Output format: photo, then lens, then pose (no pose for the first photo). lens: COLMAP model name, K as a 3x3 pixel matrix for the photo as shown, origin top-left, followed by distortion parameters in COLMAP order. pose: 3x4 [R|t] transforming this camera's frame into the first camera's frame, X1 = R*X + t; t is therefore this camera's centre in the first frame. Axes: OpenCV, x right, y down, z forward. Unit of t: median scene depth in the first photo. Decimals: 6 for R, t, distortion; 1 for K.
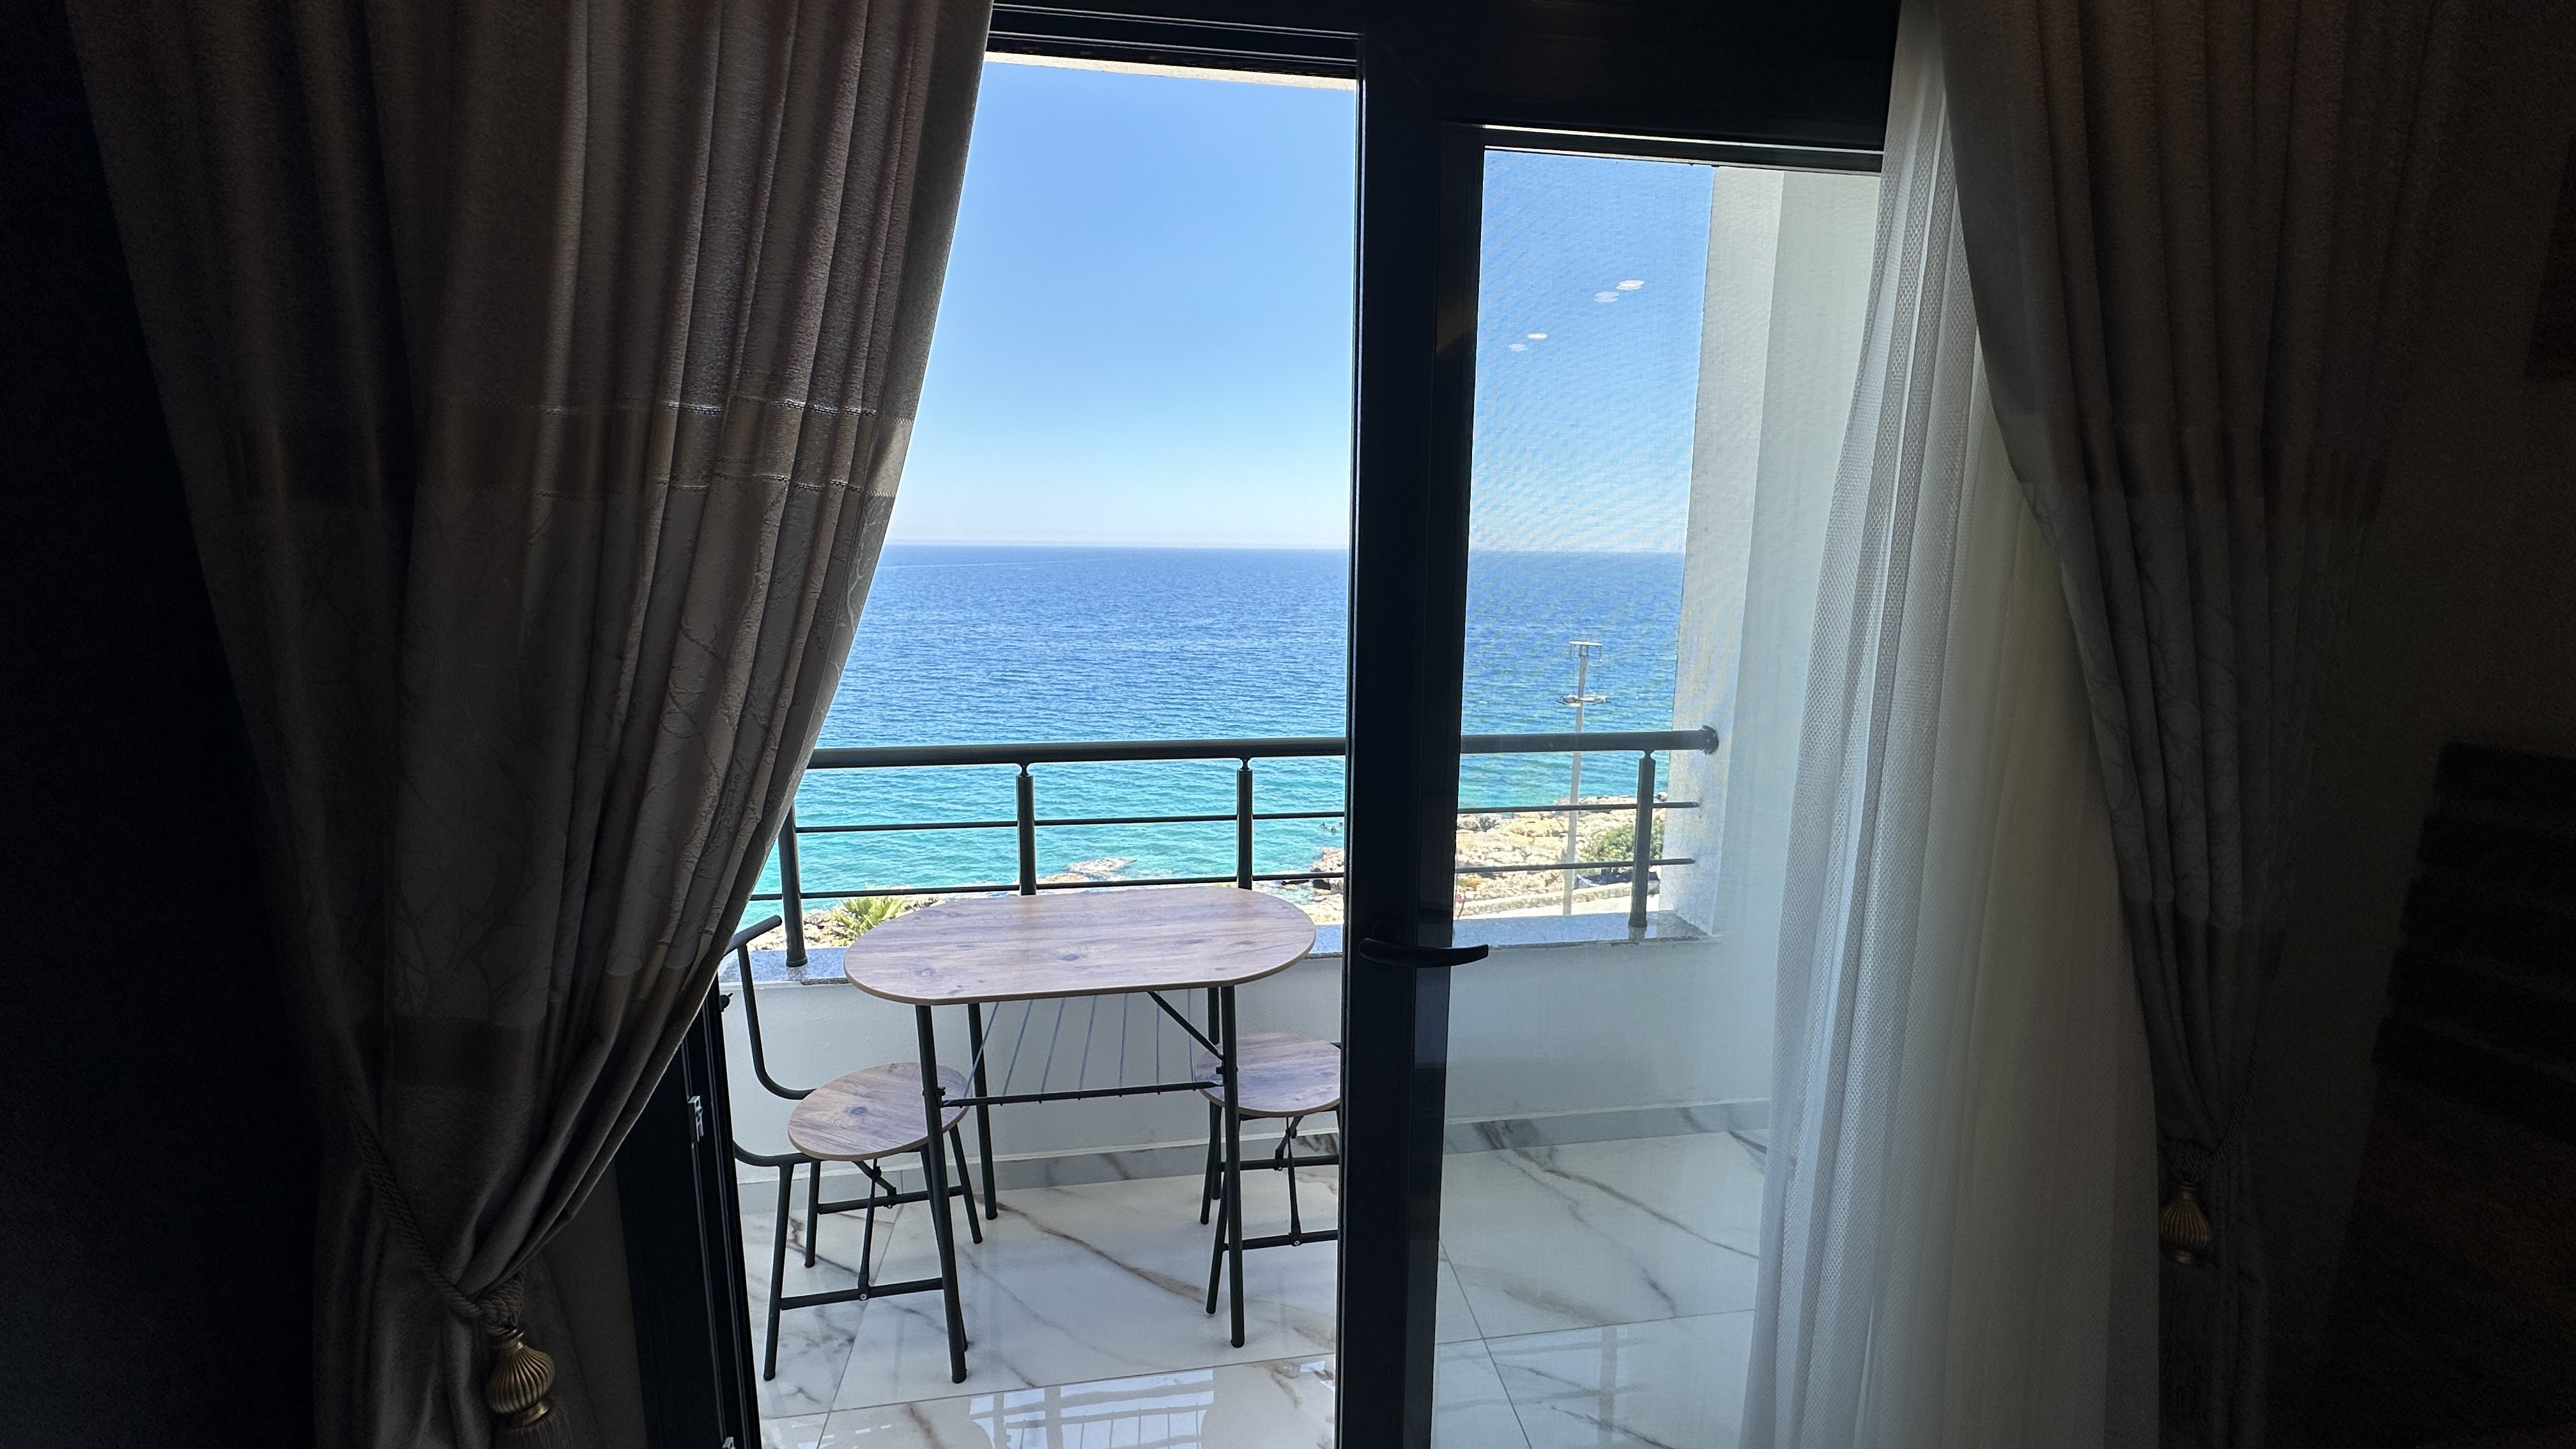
lens RADIAL K [[1029.6, 0, 1286.6], [0, 1029.6, 728.6], [0, 0, 1]] dist [-0.004028, 0.000186]
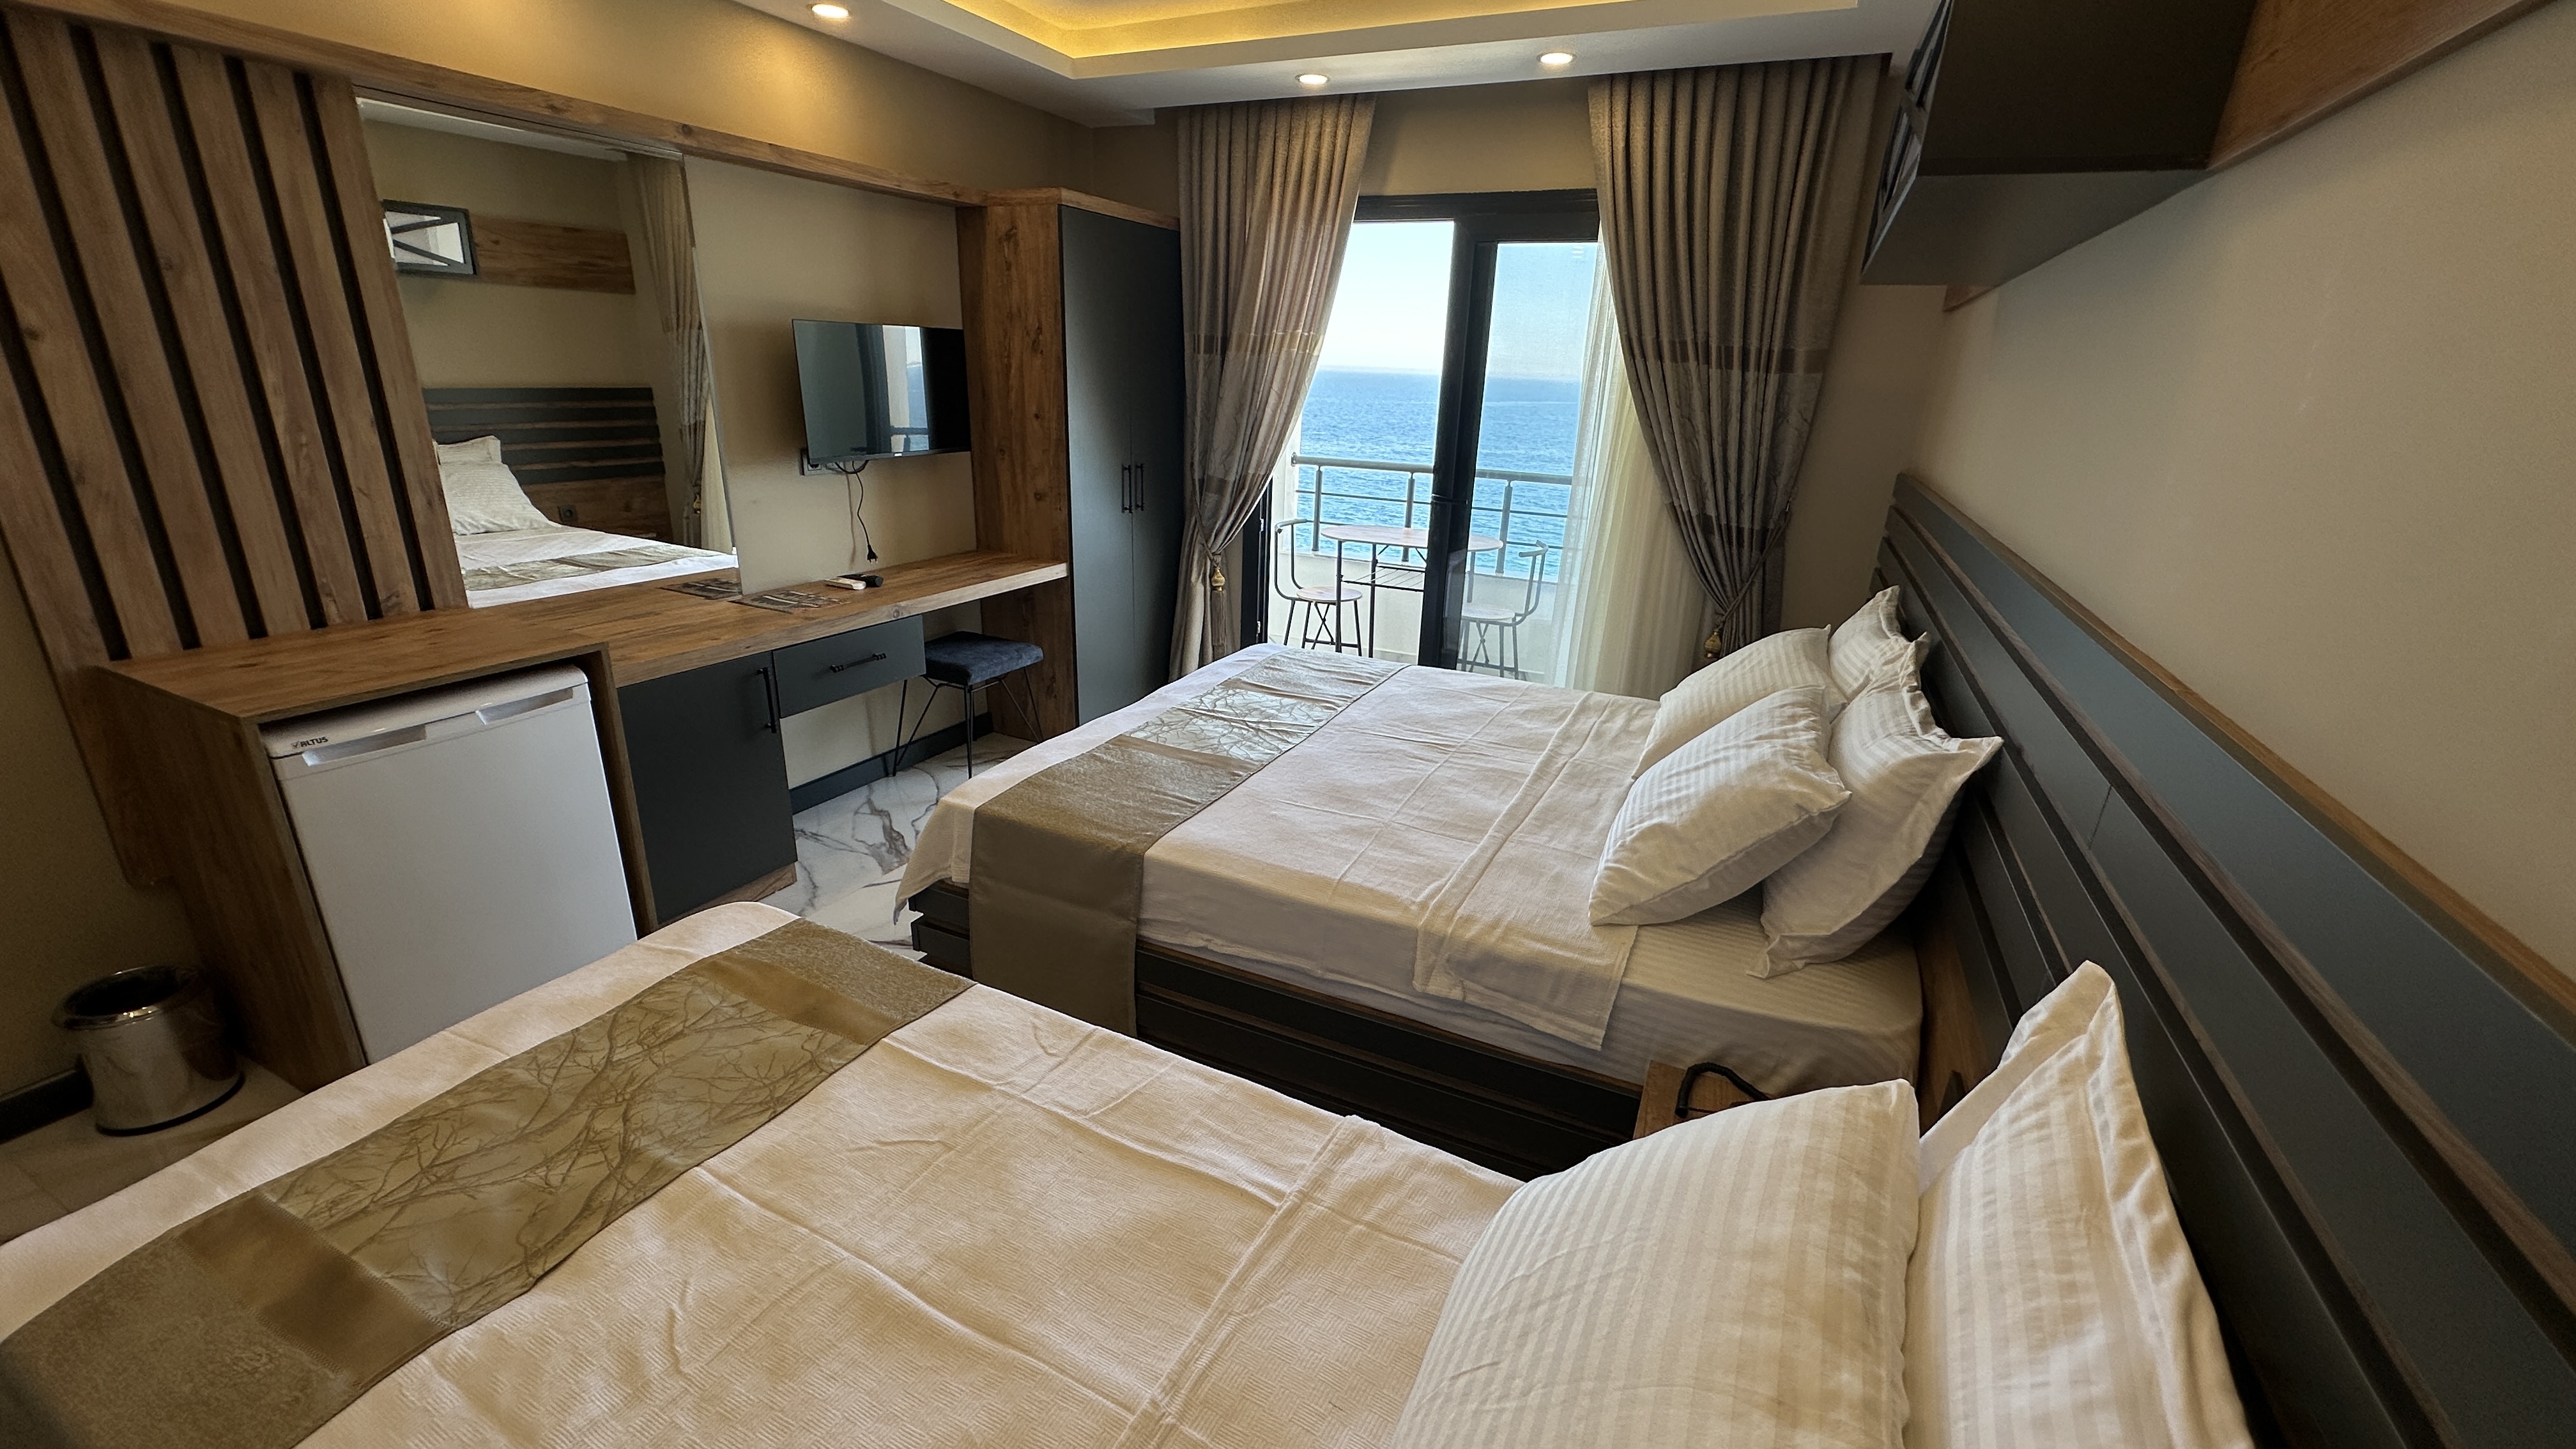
lens RADIAL K [[1029.6, 0, 1286.6], [0, 1029.6, 728.6], [0, 0, 1]] dist [-0.004028, 0.000186]
pose [[0.826327, 0.207071, -0.523741, 1.820986], [-0.130925, 0.975106, 0.178962, 0.471619], [0.547761, -0.079310, 0.832867, -2.407803]]
